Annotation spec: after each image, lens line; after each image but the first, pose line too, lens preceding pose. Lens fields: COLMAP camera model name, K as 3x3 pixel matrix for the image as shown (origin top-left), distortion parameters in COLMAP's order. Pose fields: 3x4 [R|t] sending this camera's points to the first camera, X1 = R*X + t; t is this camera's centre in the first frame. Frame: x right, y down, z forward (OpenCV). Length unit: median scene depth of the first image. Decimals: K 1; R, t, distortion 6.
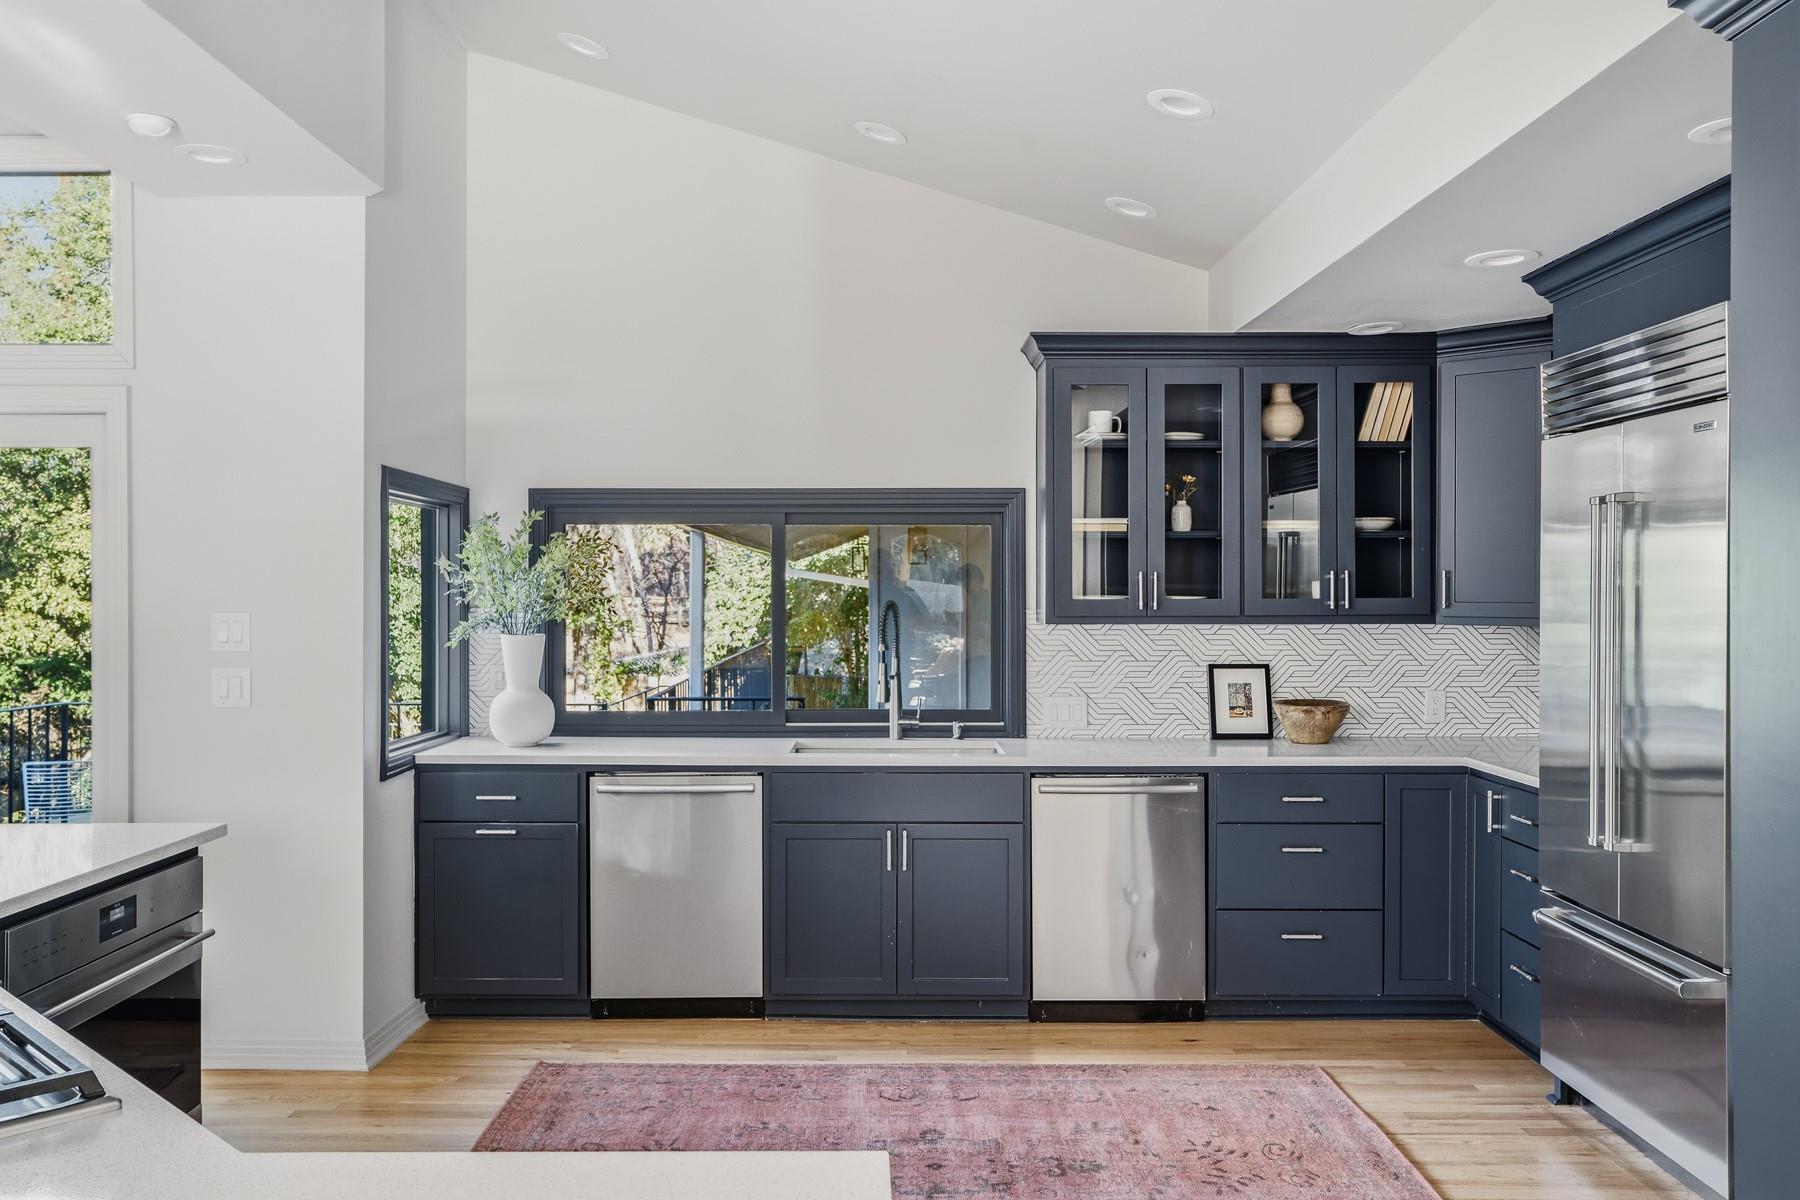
lens RADIAL K [[1468.2, 0, 900.0], [0, 1468.2, 600.0], [0, 0, 1]] dist [-0.002144, -0.001637]
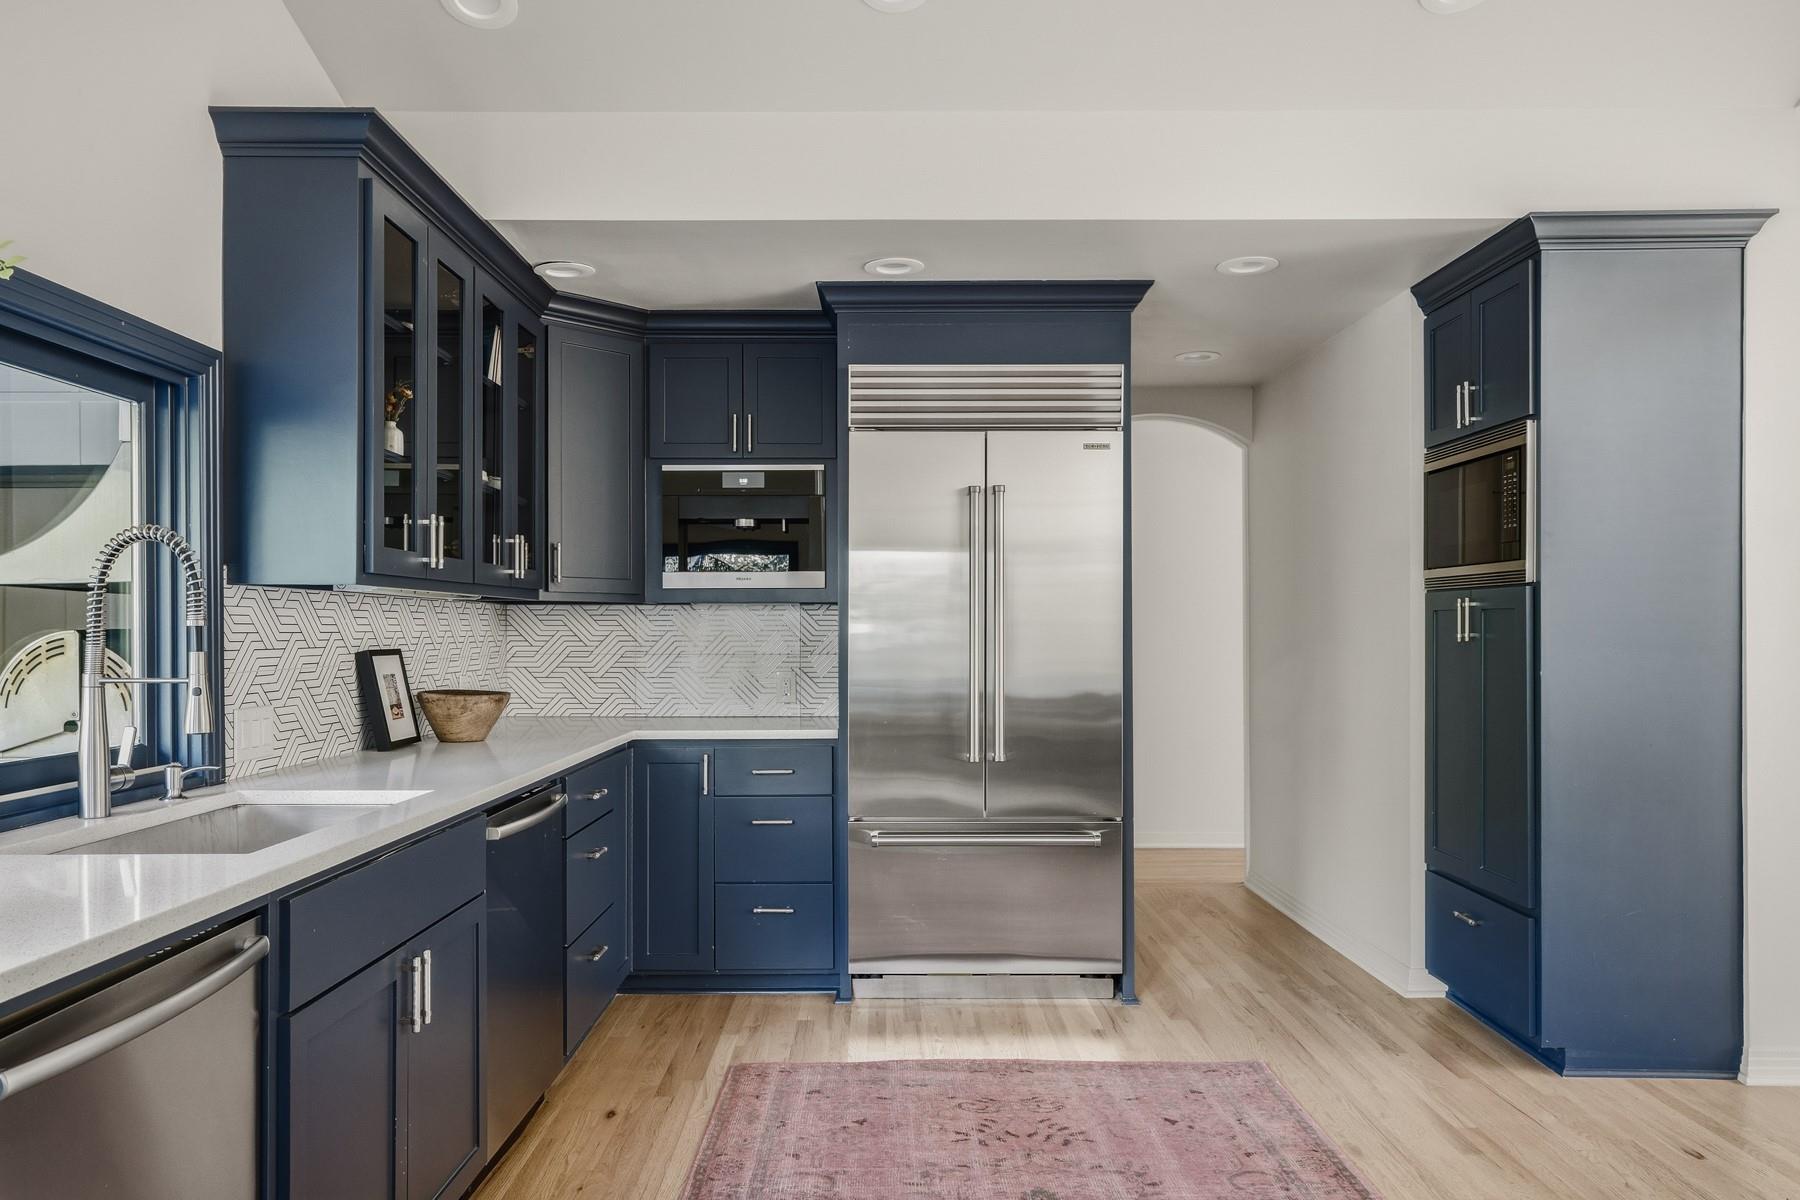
lens RADIAL K [[1204.6, 0, 899.9], [0, 1204.6, 638.4], [0, 0, 1]] dist [-0.003301, -0.000418]
pose [[-0.005871, -0.004975, 0.999970, -0.425095], [0.010738, 0.999930, 0.005037, 0.040918], [-0.999925, 0.010767, -0.005817, 0.804075]]
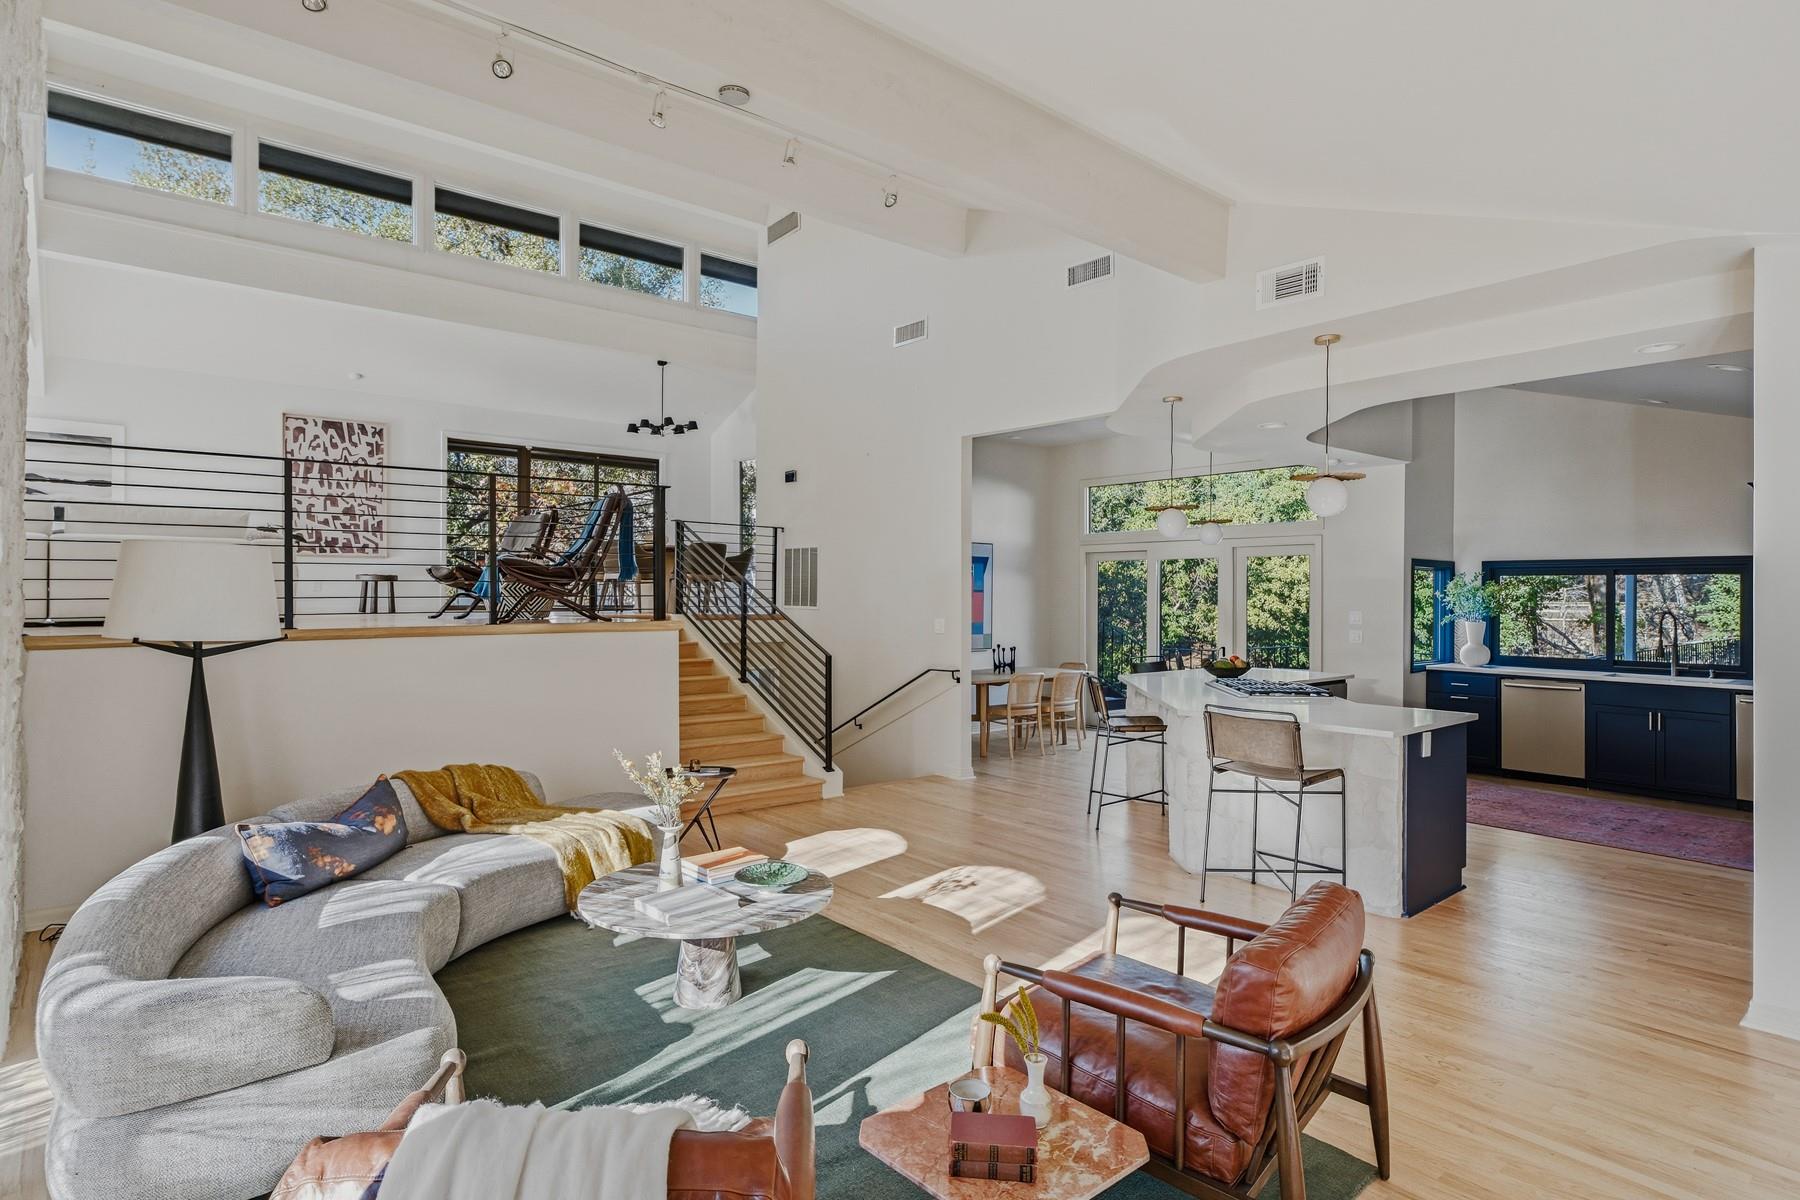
lens RADIAL K [[933.3, 0, 900.0], [0, 933.3, 600.0], [0, 0, 1]] dist [0.003627, 0.000454]
pose [[0.634840, 0.010605, -0.772571, 0.362523], [-0.011975, 0.999921, 0.003886, -0.007244], [0.772551, 0.006784, 0.634916, -0.789098]]
